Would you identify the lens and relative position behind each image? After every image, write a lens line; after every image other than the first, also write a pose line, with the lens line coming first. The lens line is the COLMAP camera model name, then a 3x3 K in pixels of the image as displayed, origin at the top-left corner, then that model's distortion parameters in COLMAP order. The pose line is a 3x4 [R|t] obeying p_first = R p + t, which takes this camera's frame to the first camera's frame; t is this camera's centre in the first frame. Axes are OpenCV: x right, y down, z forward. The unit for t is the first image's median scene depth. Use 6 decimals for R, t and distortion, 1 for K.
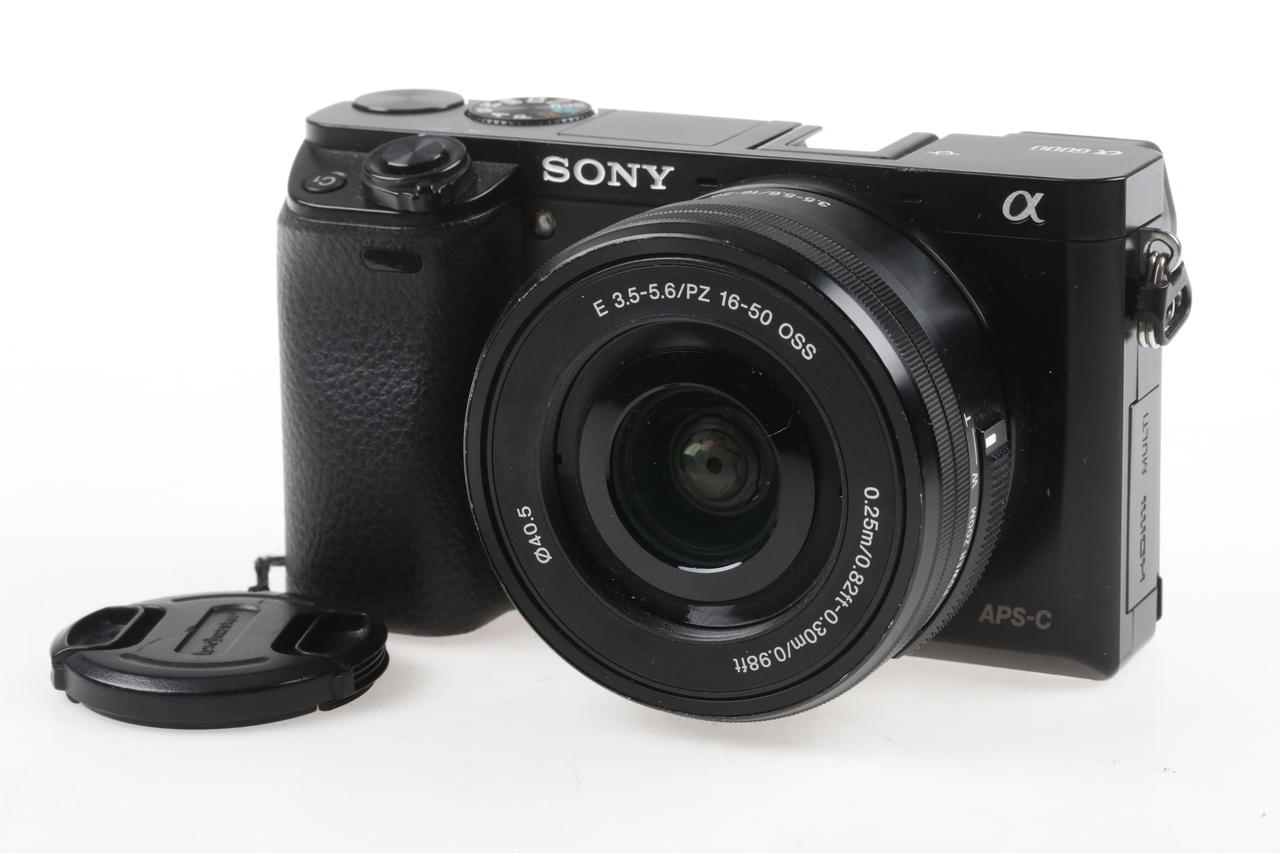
lens RADIAL K [[4003.8, 0, 640.0], [0, 4003.8, 426.5], [0, 0, 1]] dist [-0.050344, -0.197490]
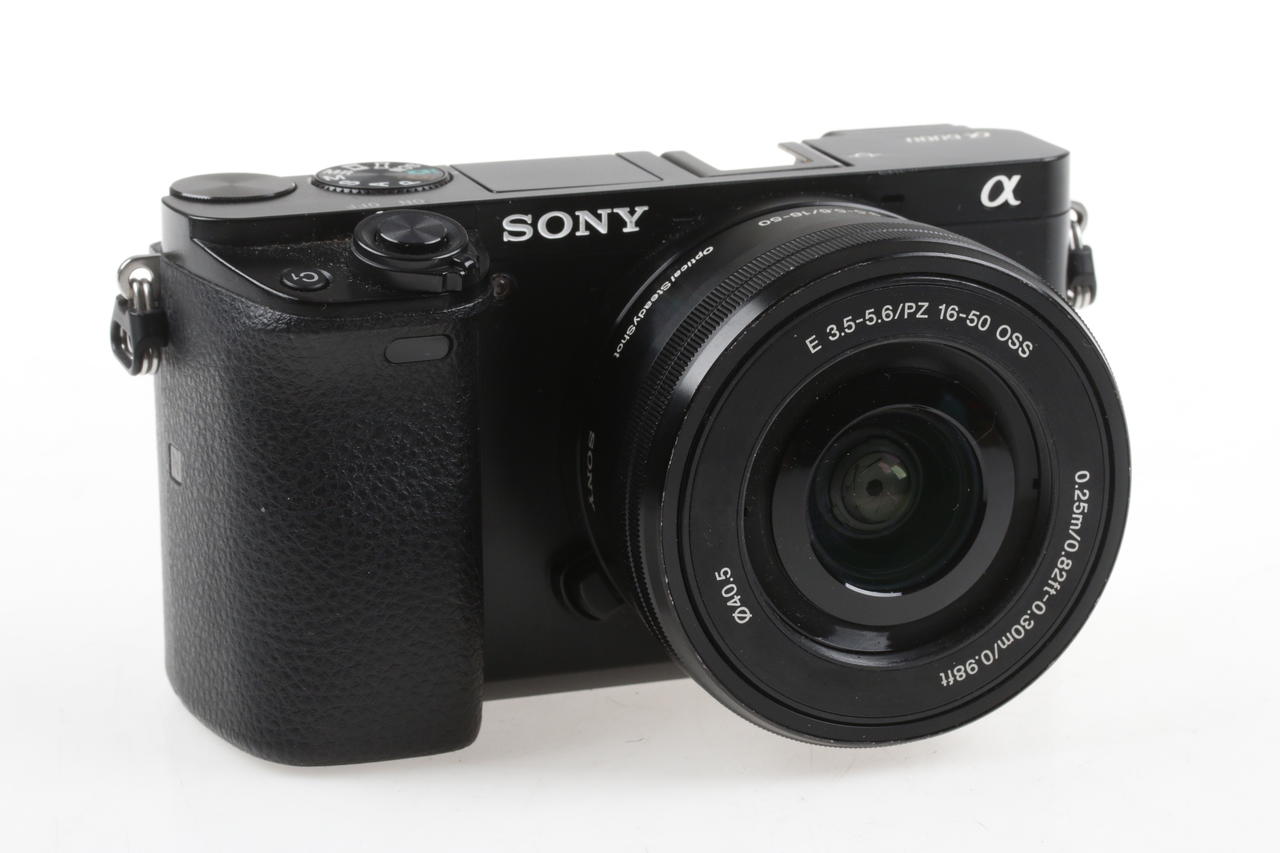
lens RADIAL K [[4003.8, 0, 640.0], [0, 4003.8, 426.5], [0, 0, 1]] dist [-0.050344, -0.197490]
pose [[0.715435, -0.167433, 0.678321, -0.701282], [0.176059, 0.982735, 0.056881, -0.072647], [-0.676133, 0.078730, 0.732561, 0.322210]]
